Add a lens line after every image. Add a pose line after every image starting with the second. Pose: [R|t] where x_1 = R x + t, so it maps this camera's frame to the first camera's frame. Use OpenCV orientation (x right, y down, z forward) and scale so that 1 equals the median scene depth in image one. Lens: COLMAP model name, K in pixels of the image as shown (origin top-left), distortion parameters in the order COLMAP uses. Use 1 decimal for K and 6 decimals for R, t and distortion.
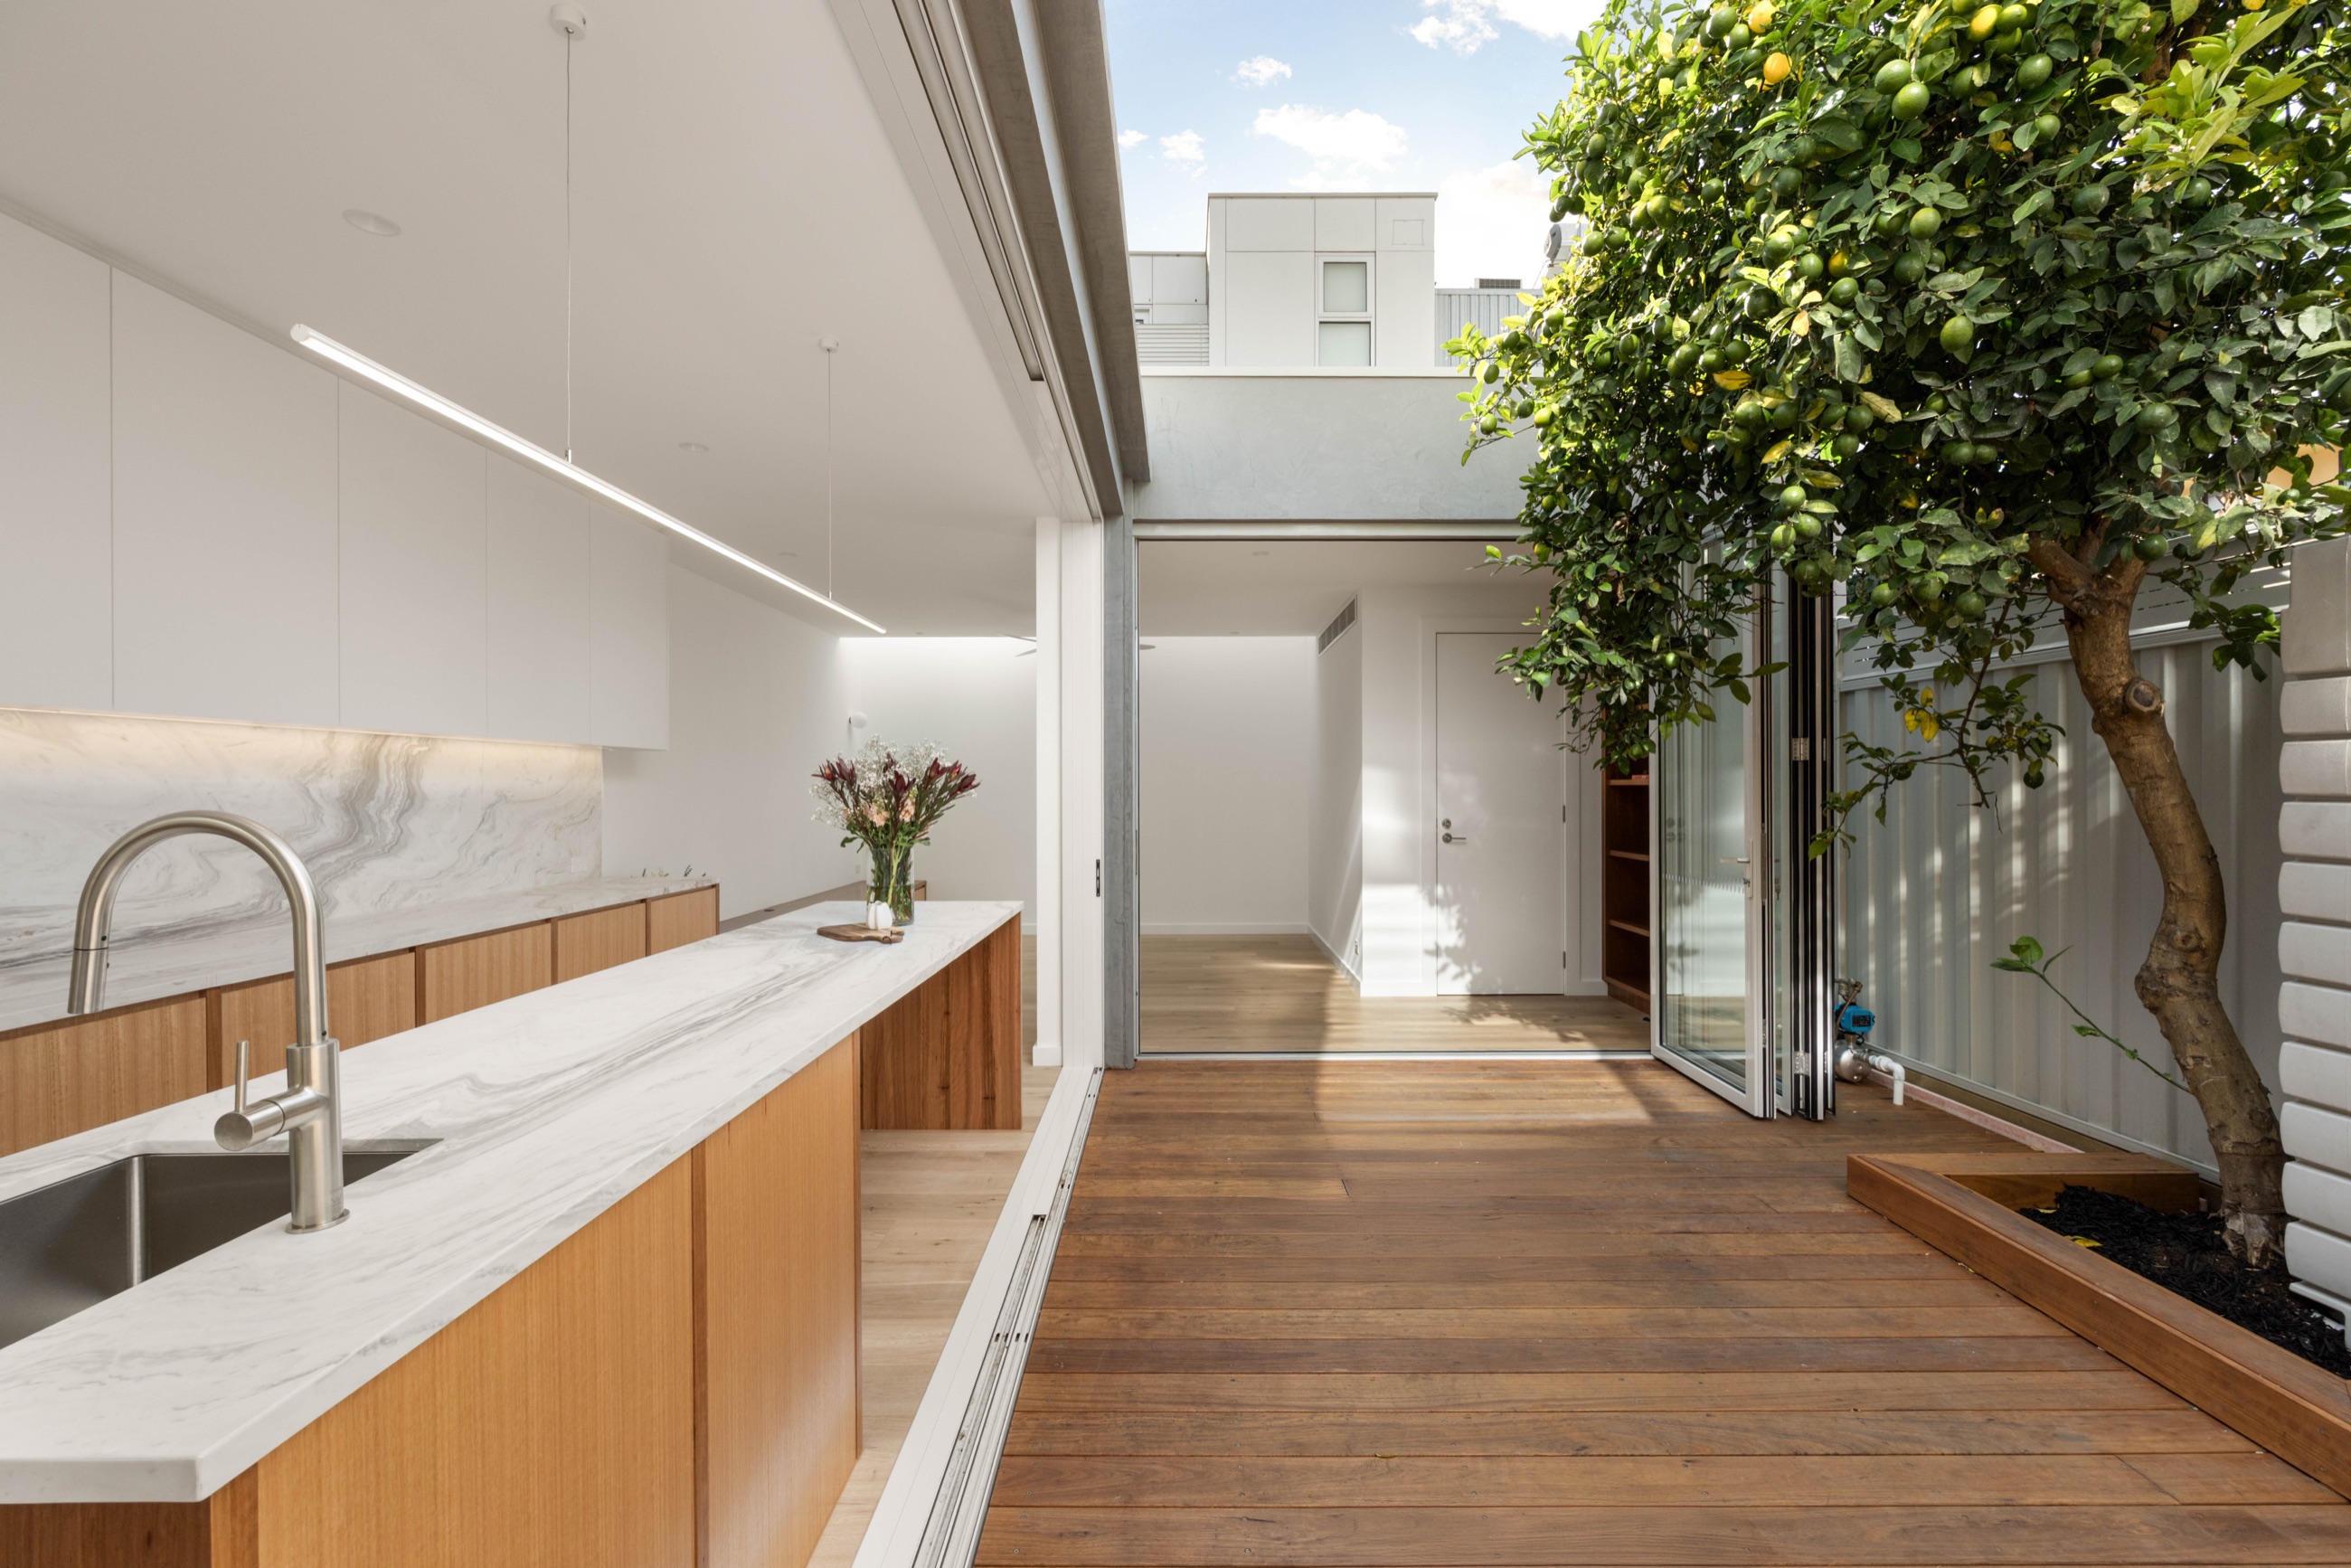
lens RADIAL K [[959.9, 0, 1204.0], [0, 959.9, 792.5], [0, 0, 1]] dist [-0.001084, -0.000079]
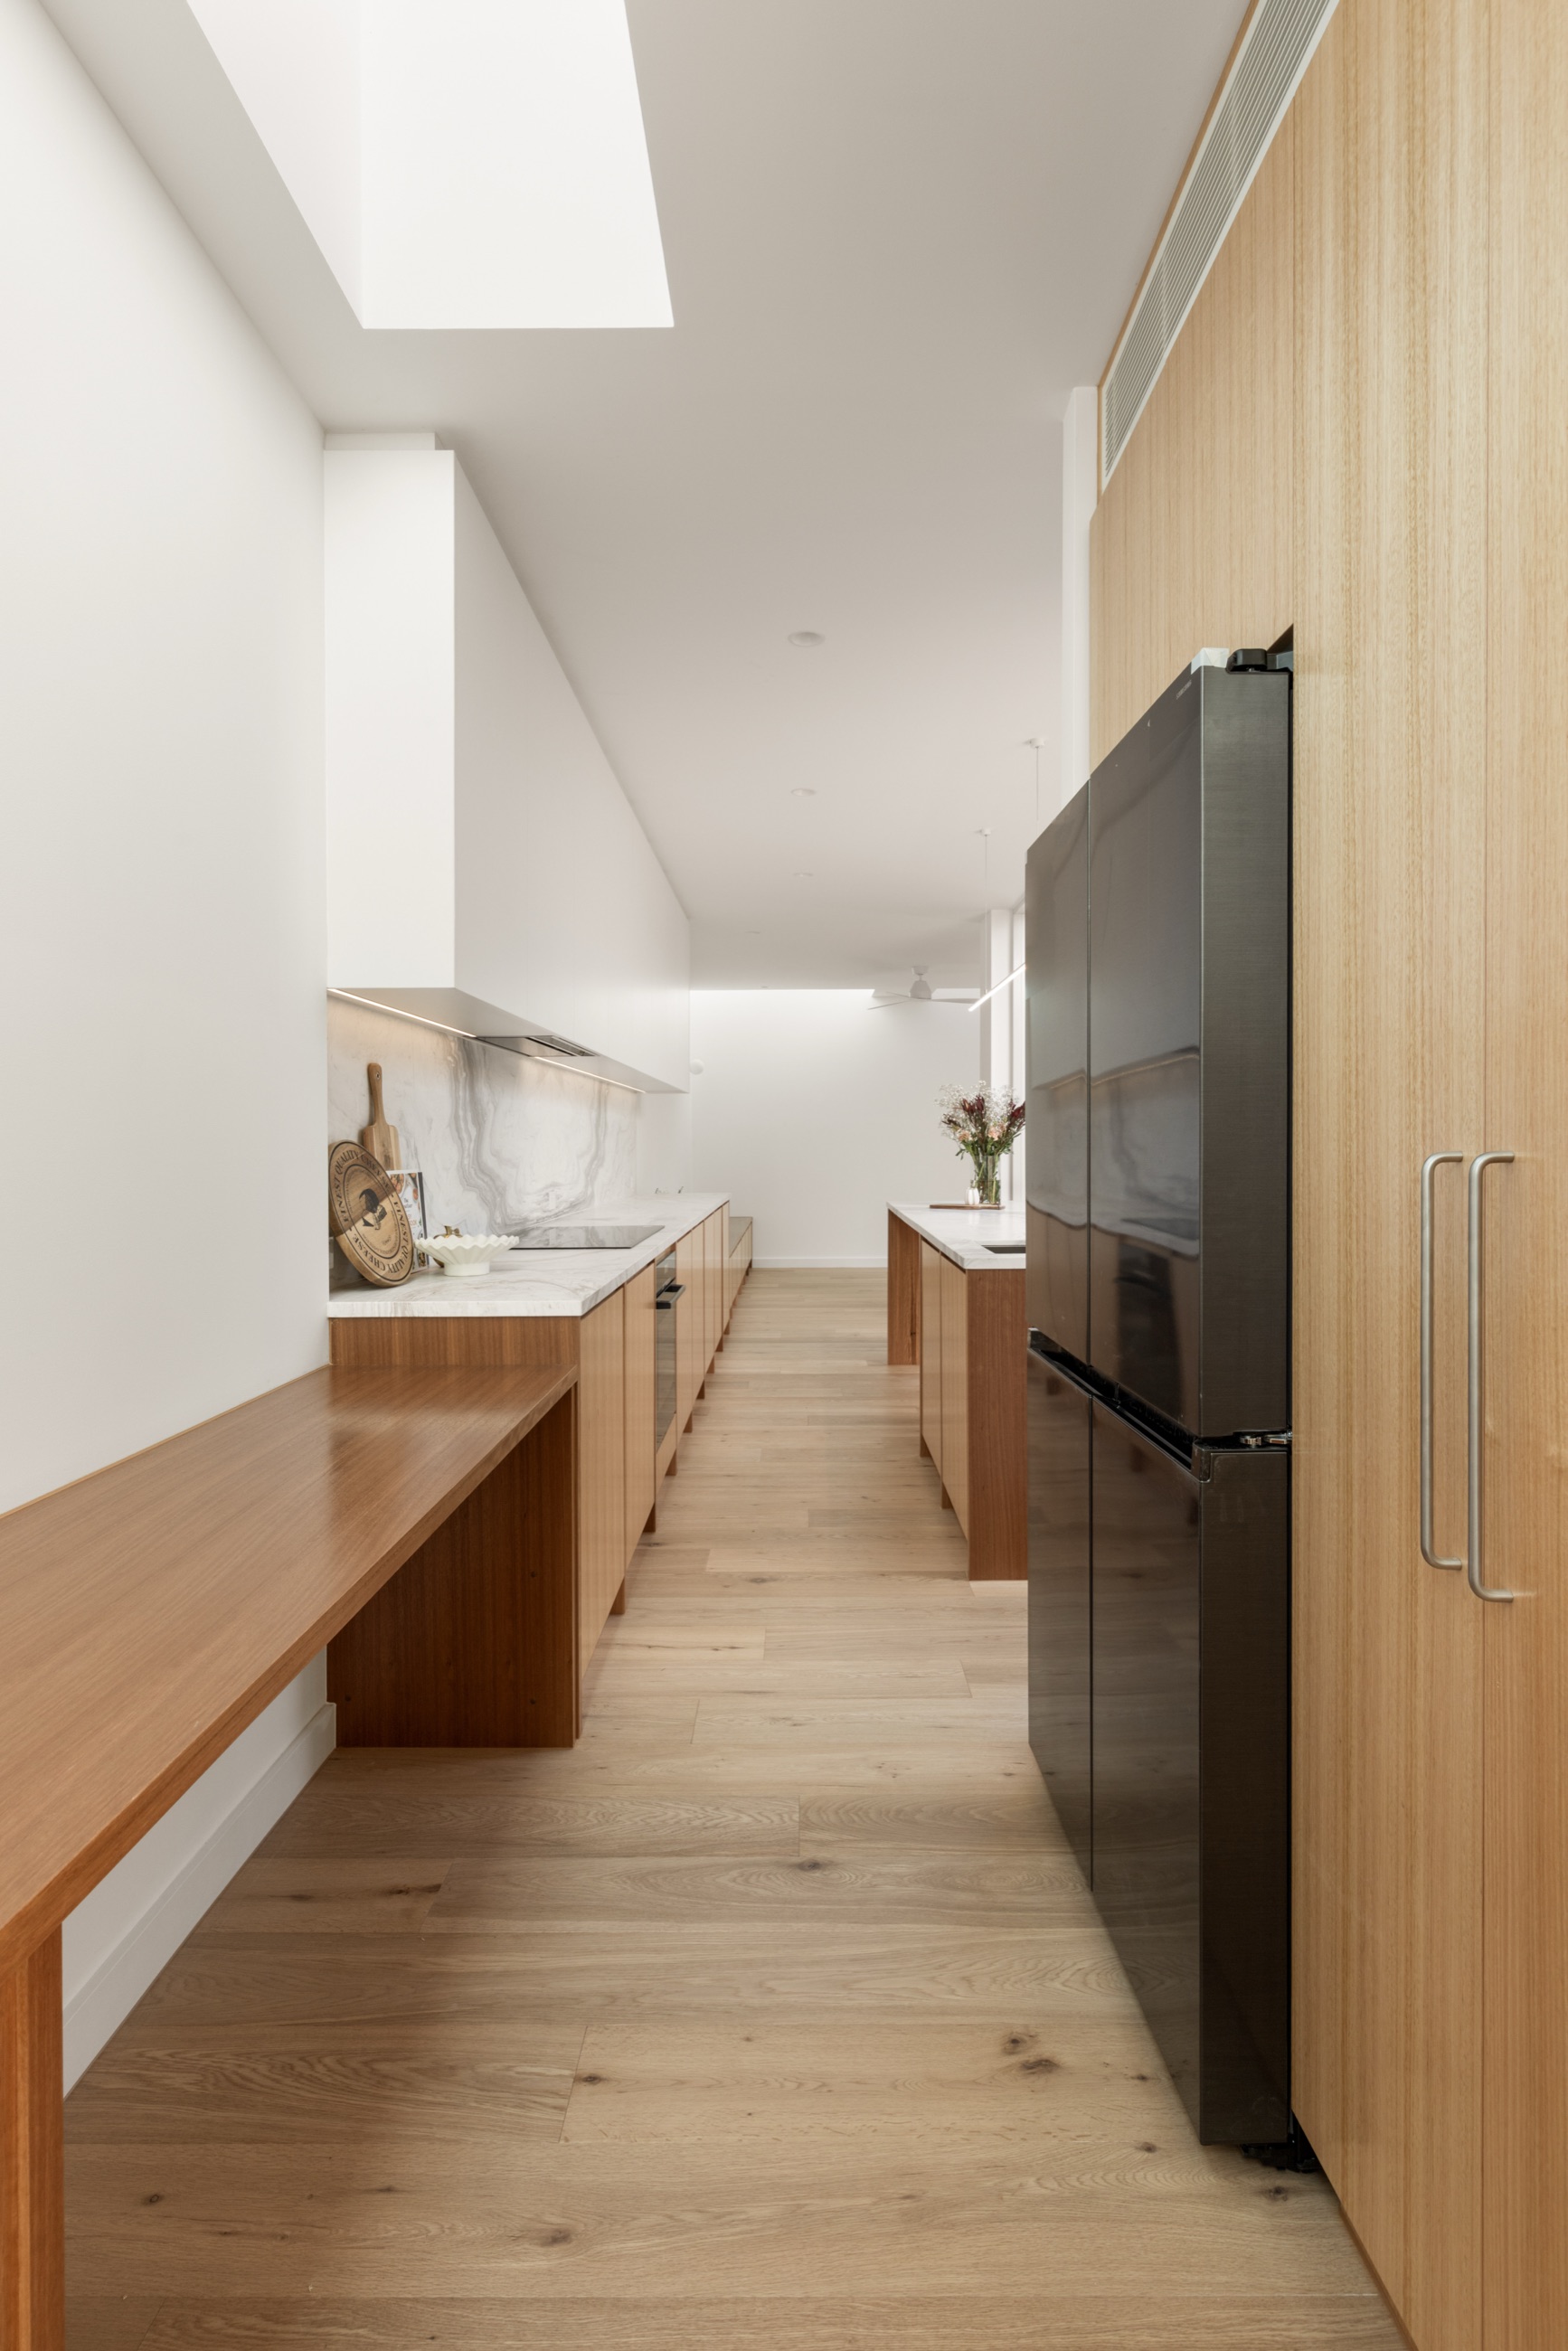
lens RADIAL K [[1183.6, 0, 767.4], [0, 1183.6, 1156.1], [0, 0, 1]] dist [-0.004068, -0.000167]
pose [[0.999243, 0.000707, -0.038885, -0.545015], [-0.000537, 0.999990, 0.004374, 0.044452], [0.038888, -0.004350, 0.999234, -0.751768]]
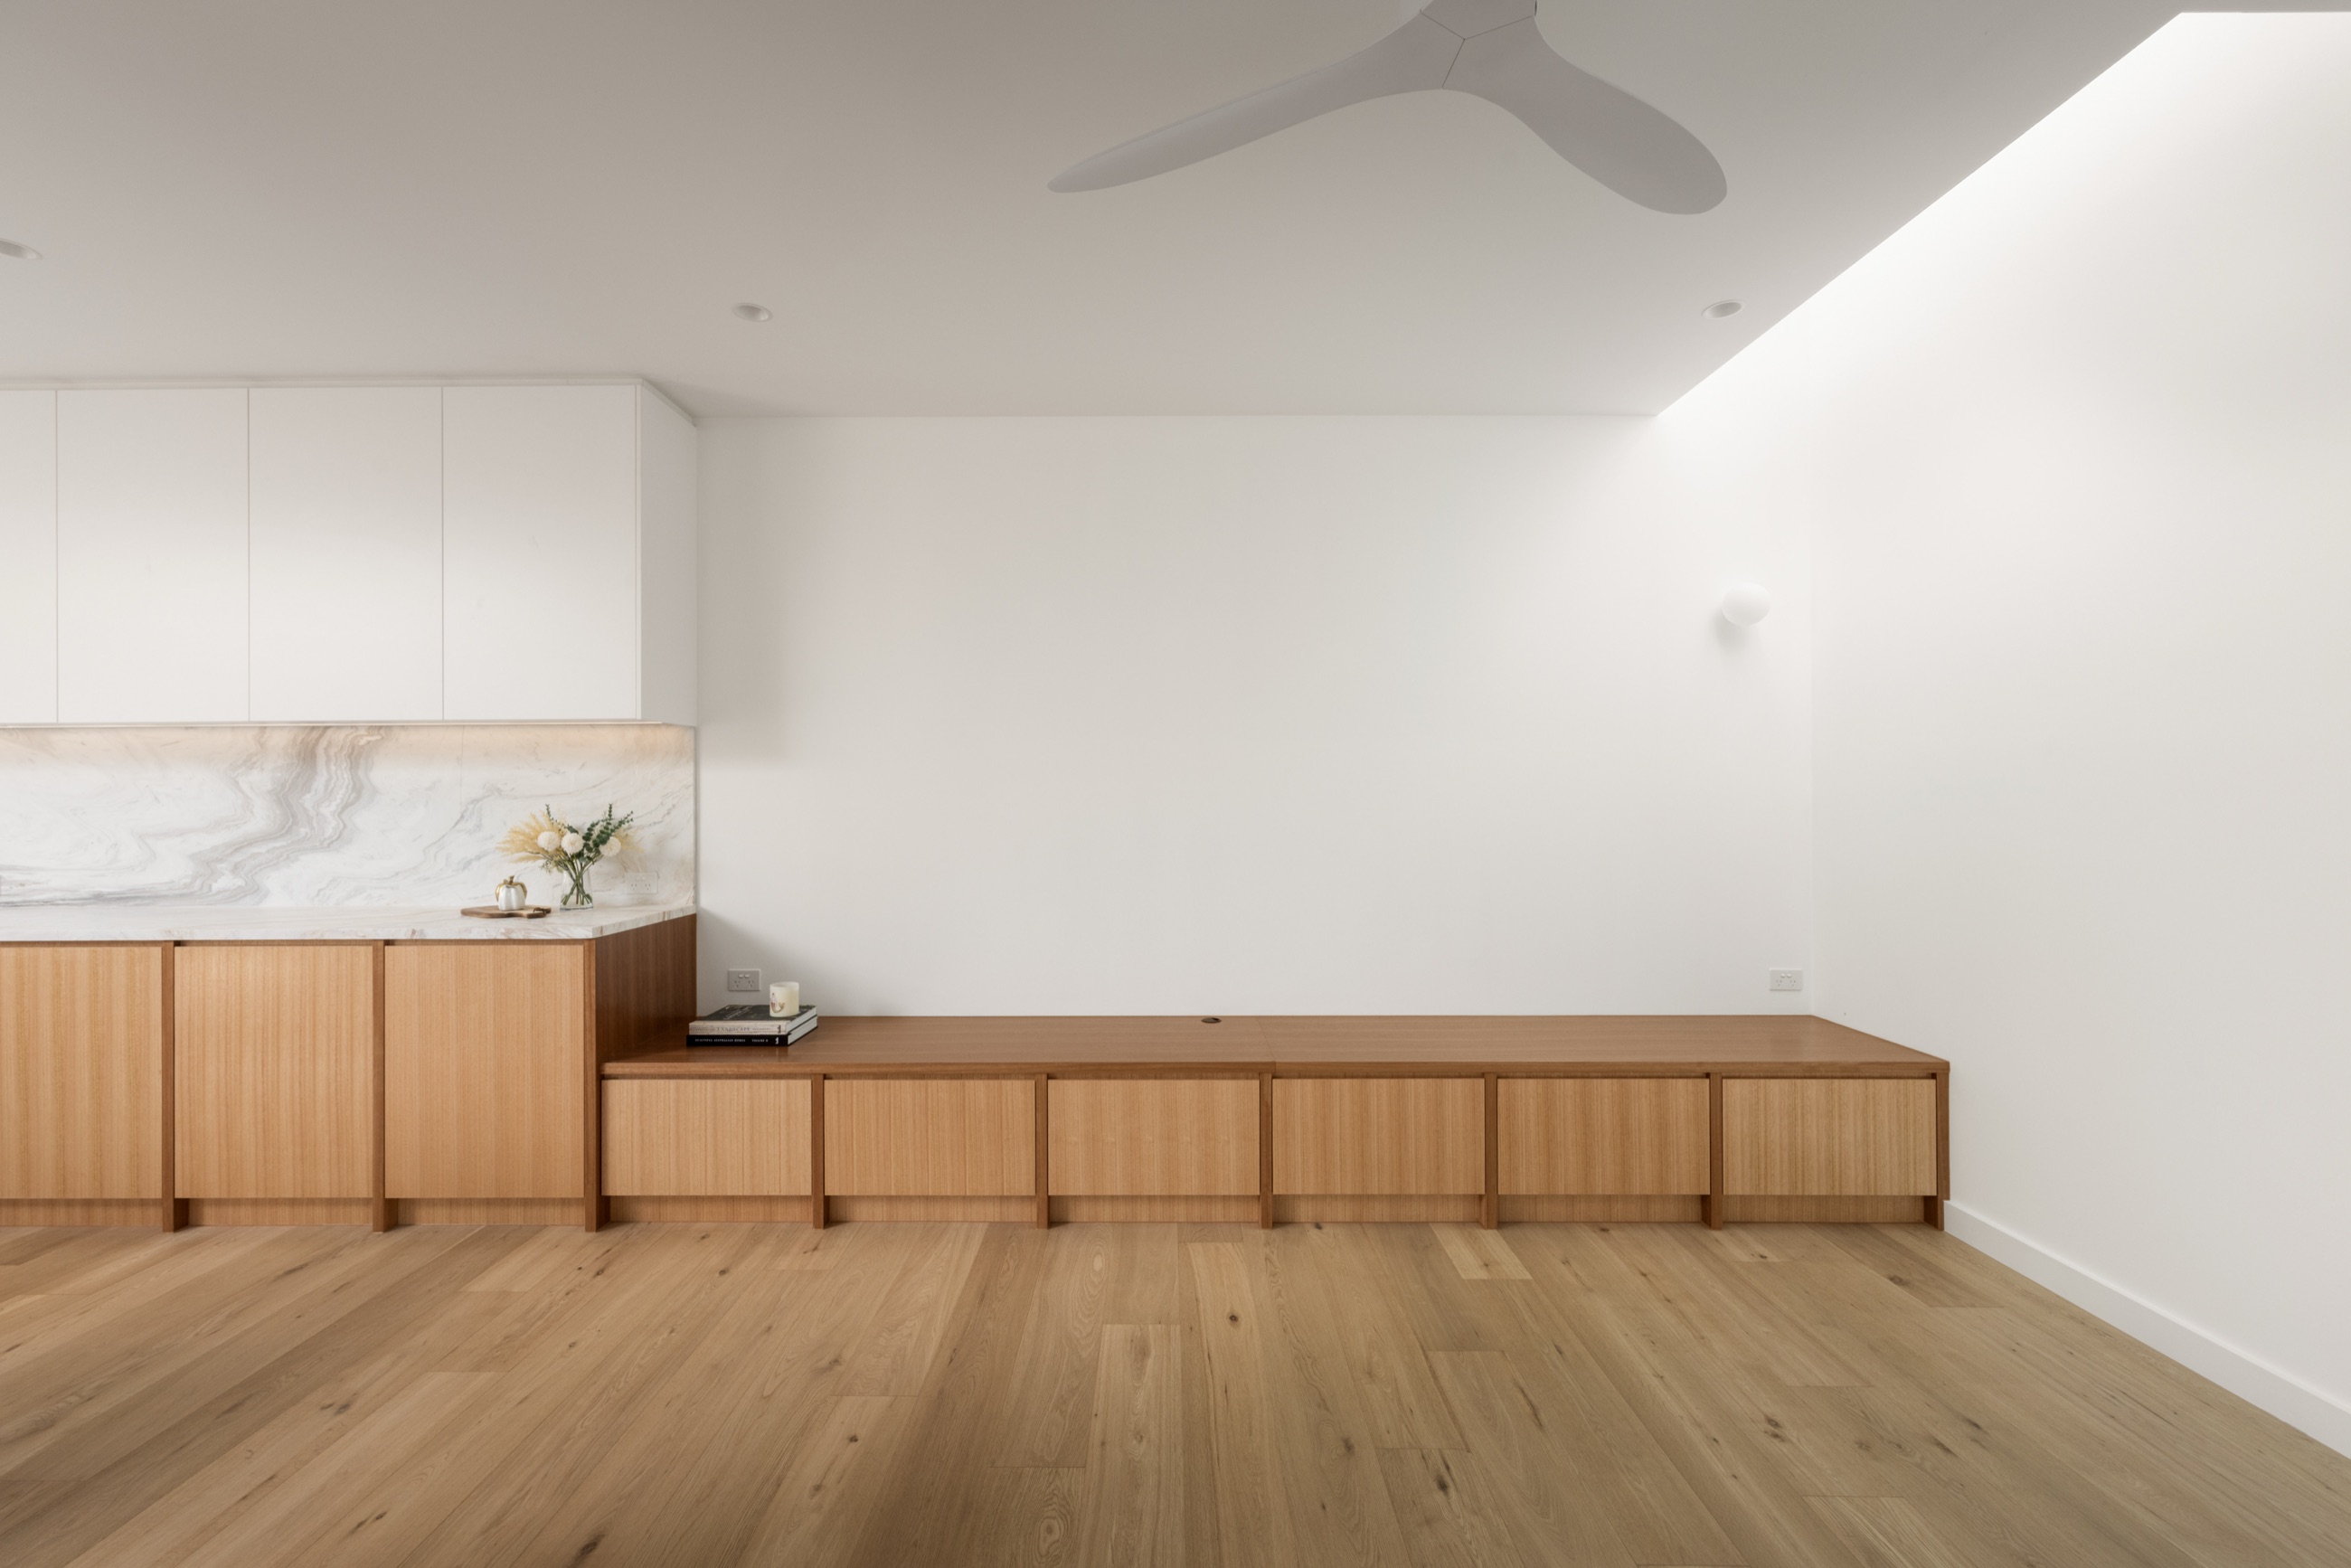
lens RADIAL K [[959.9, 0, 1182.3], [0, 959.9, 790.4], [0, 0, 1]] dist [-0.001084, -0.000079]
pose [[-0.019655, -0.005117, -0.999794, 0.101013], [-0.000021, 0.999987, -0.005118, 0.010532], [0.999807, -0.000080, -0.019655, 1.907294]]
